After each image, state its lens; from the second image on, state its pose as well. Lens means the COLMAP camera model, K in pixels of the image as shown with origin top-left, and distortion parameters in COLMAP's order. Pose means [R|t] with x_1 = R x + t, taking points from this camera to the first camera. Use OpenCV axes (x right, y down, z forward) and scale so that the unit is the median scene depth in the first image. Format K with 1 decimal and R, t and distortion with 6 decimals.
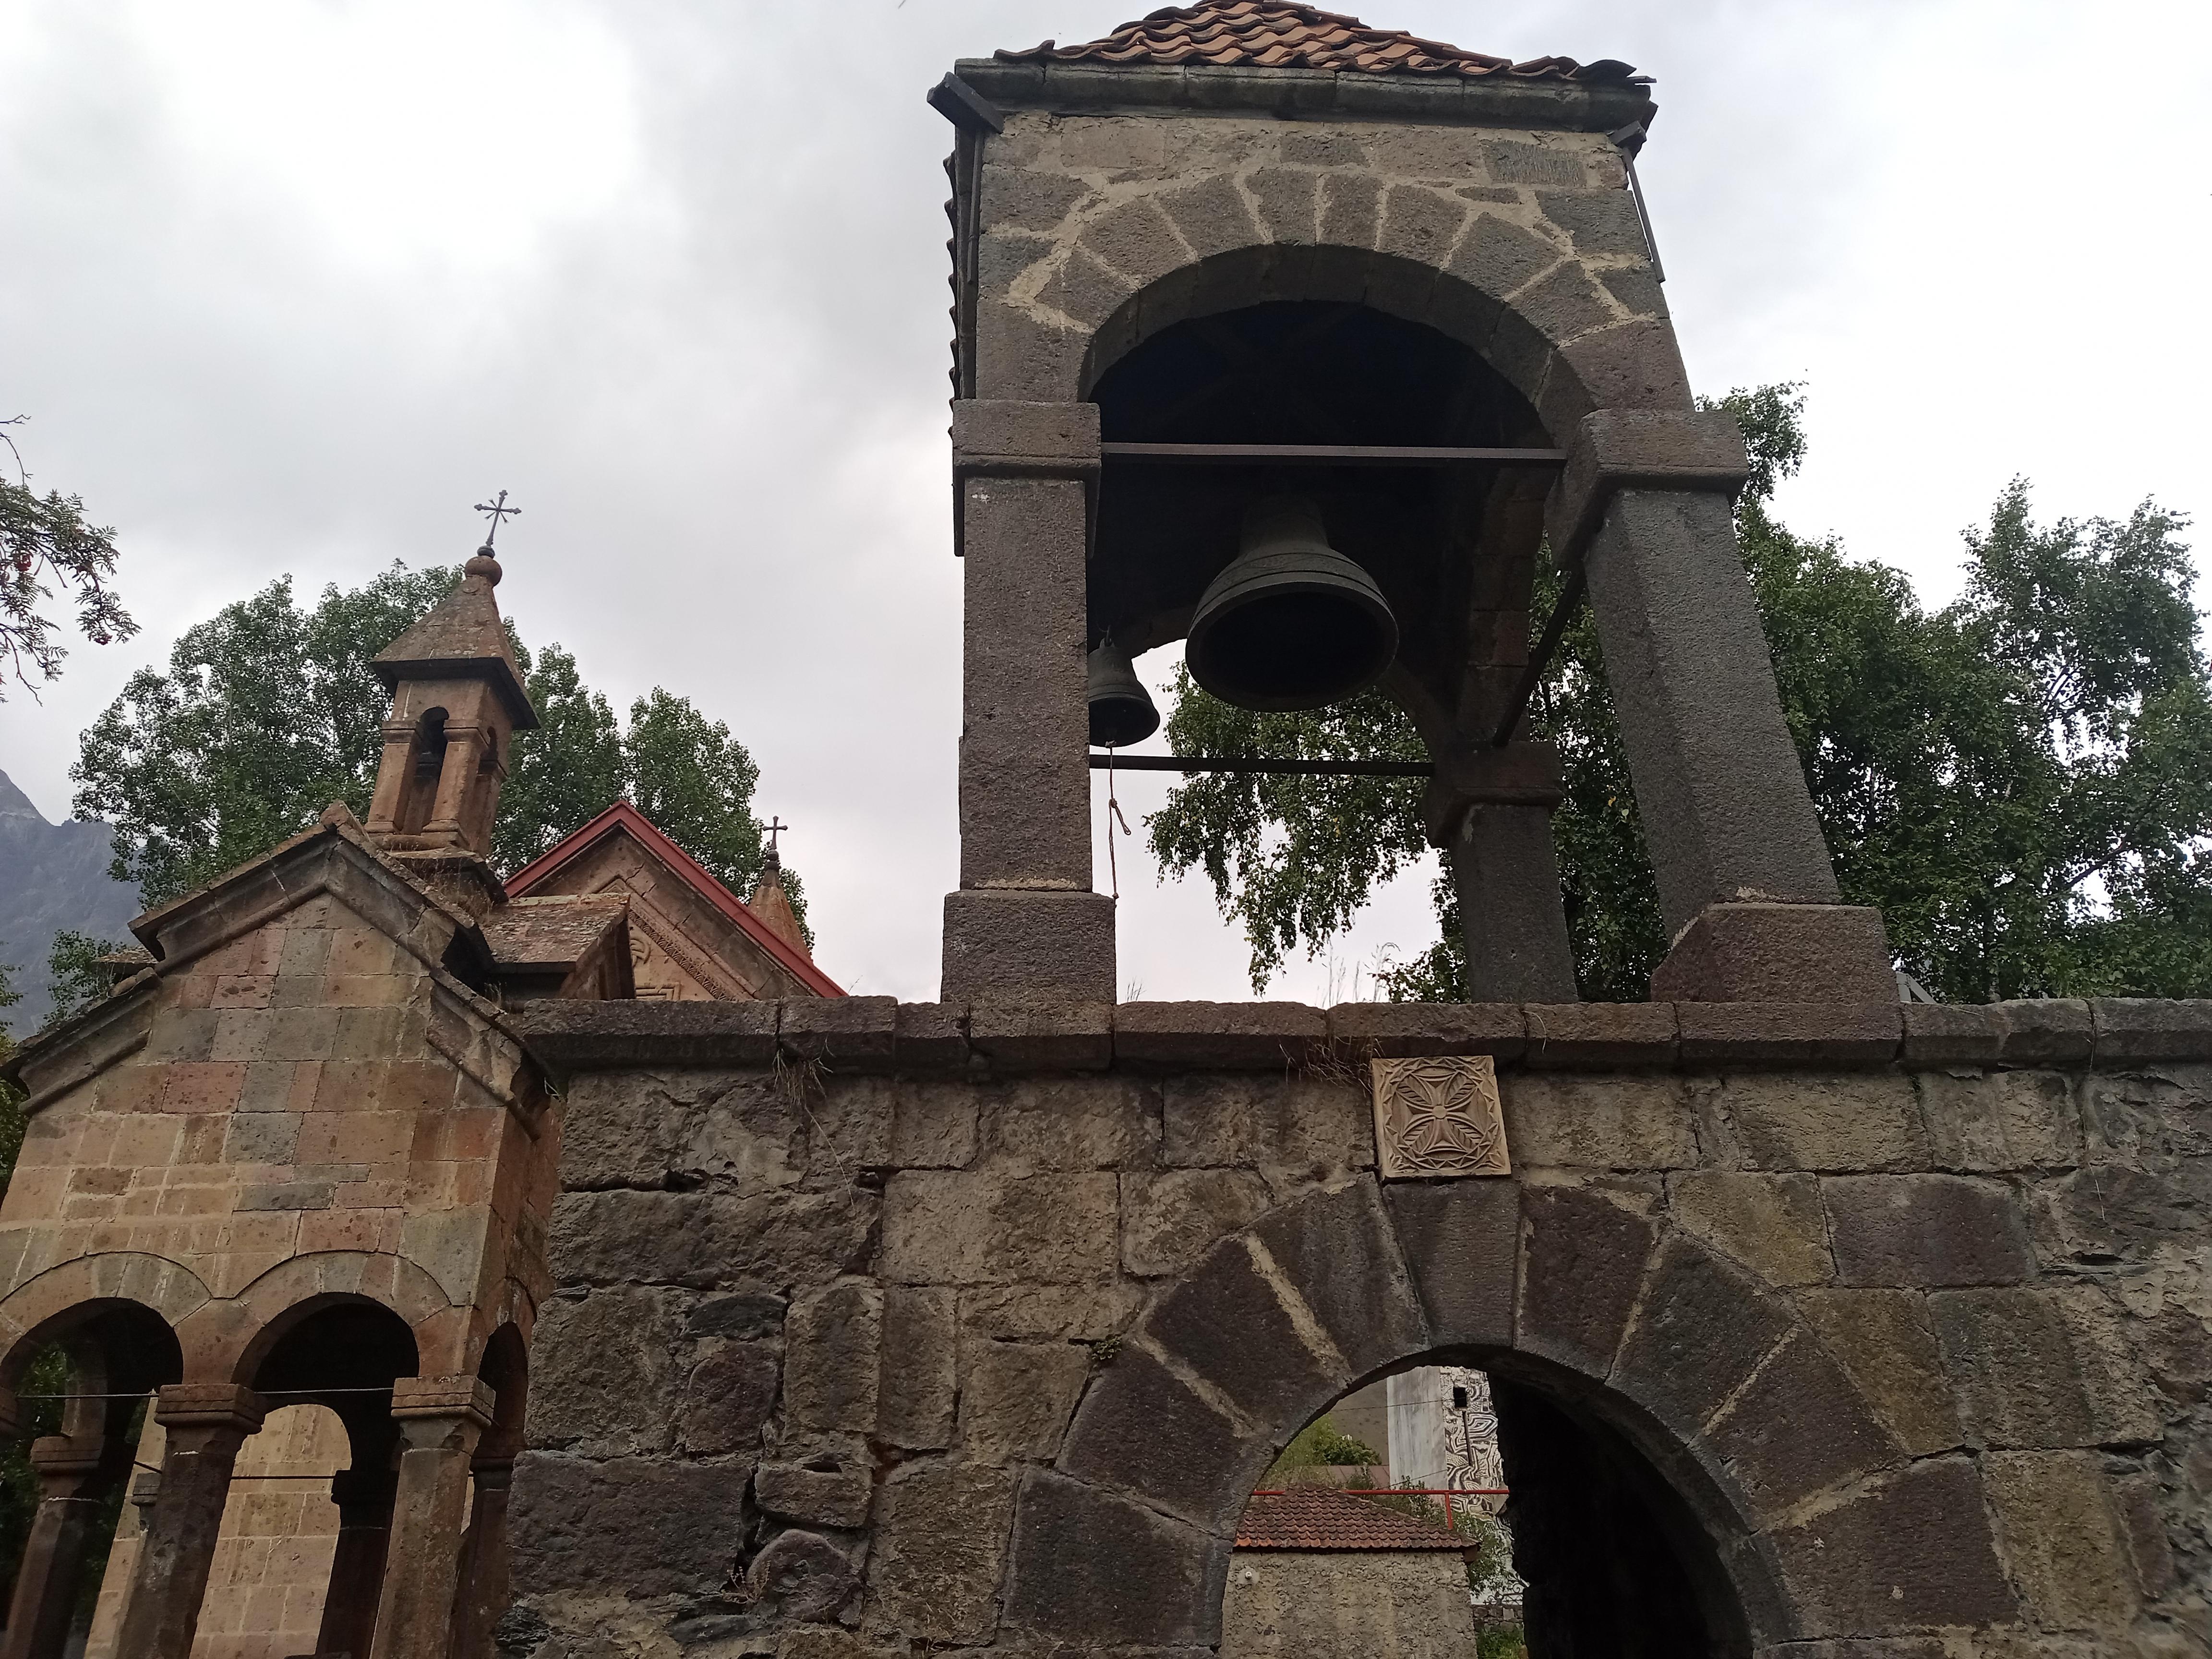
lens RADIAL K [[1713.8, 0, 1106.0], [0, 1713.8, 829.5], [0, 0, 1]] dist [0.000221, 0.000056]
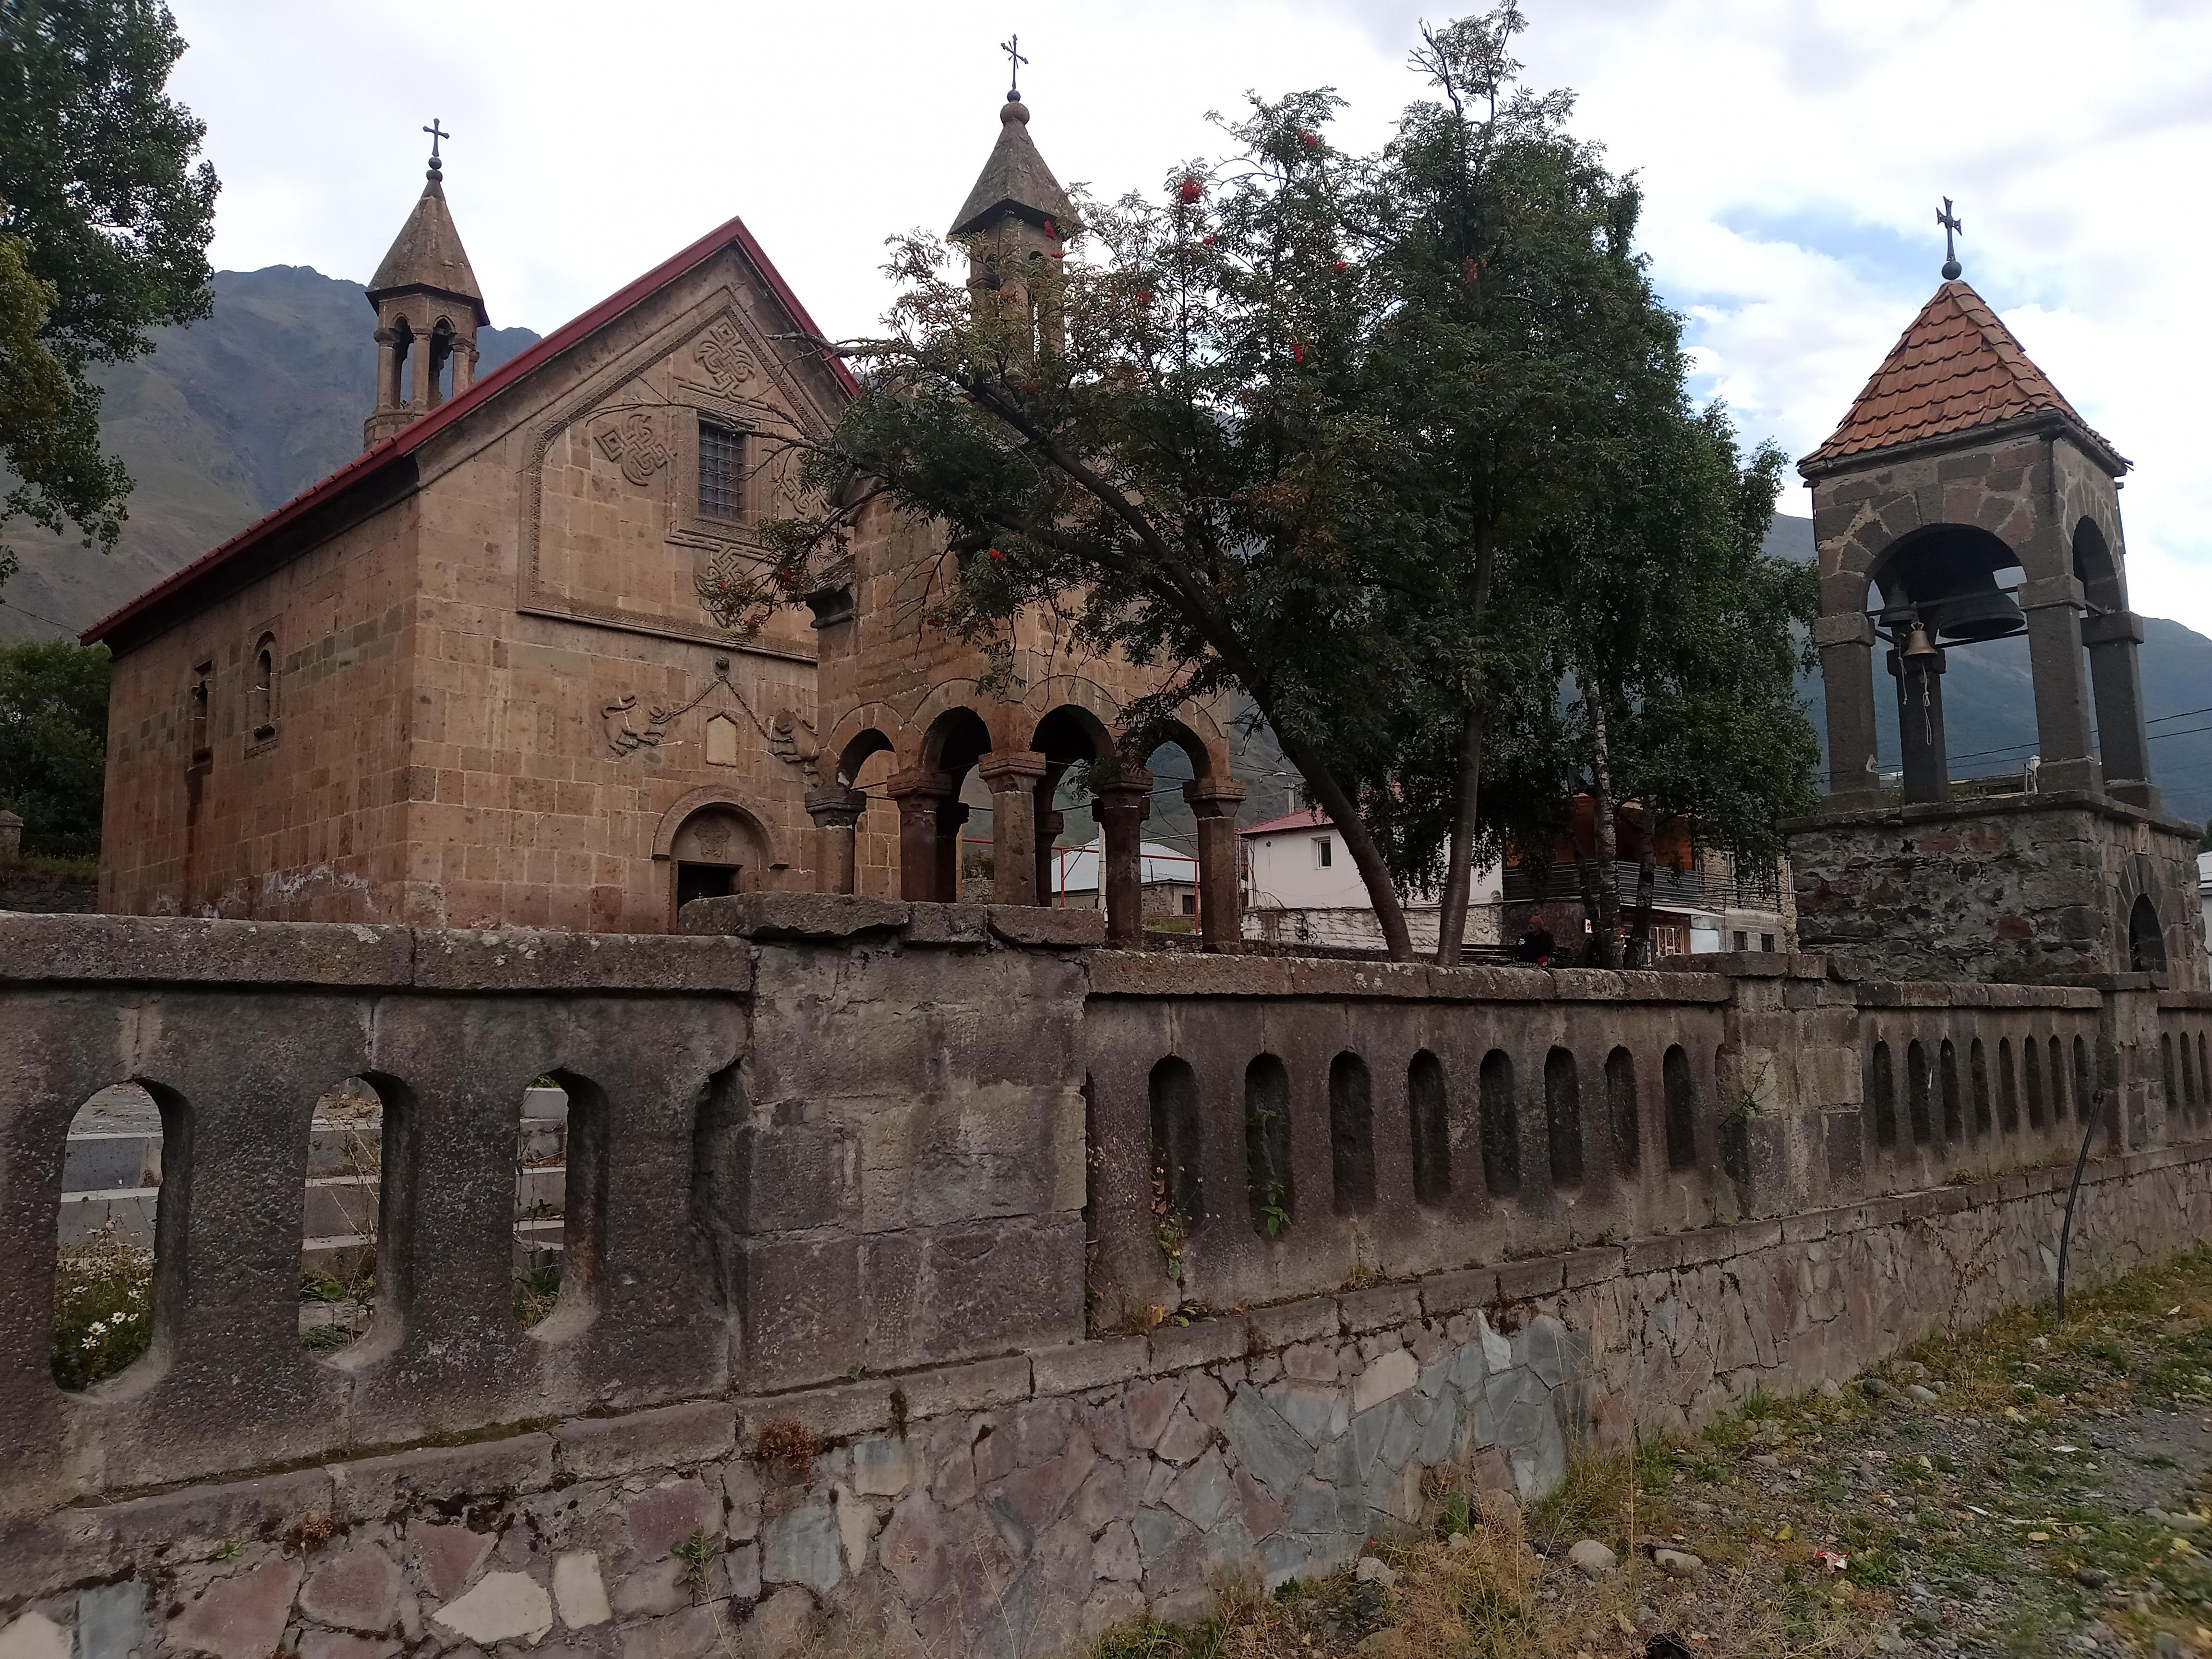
lens RADIAL K [[1713.8, 0, 1106.0], [0, 1713.8, 829.5], [0, 0, 1]] dist [0.000221, 0.000056]
pose [[0.735838, 0.085275, 0.671766, -1.572985], [-0.332181, 0.909932, 0.248355, -0.018419], [-0.590083, -0.405897, 0.697889, -0.141916]]
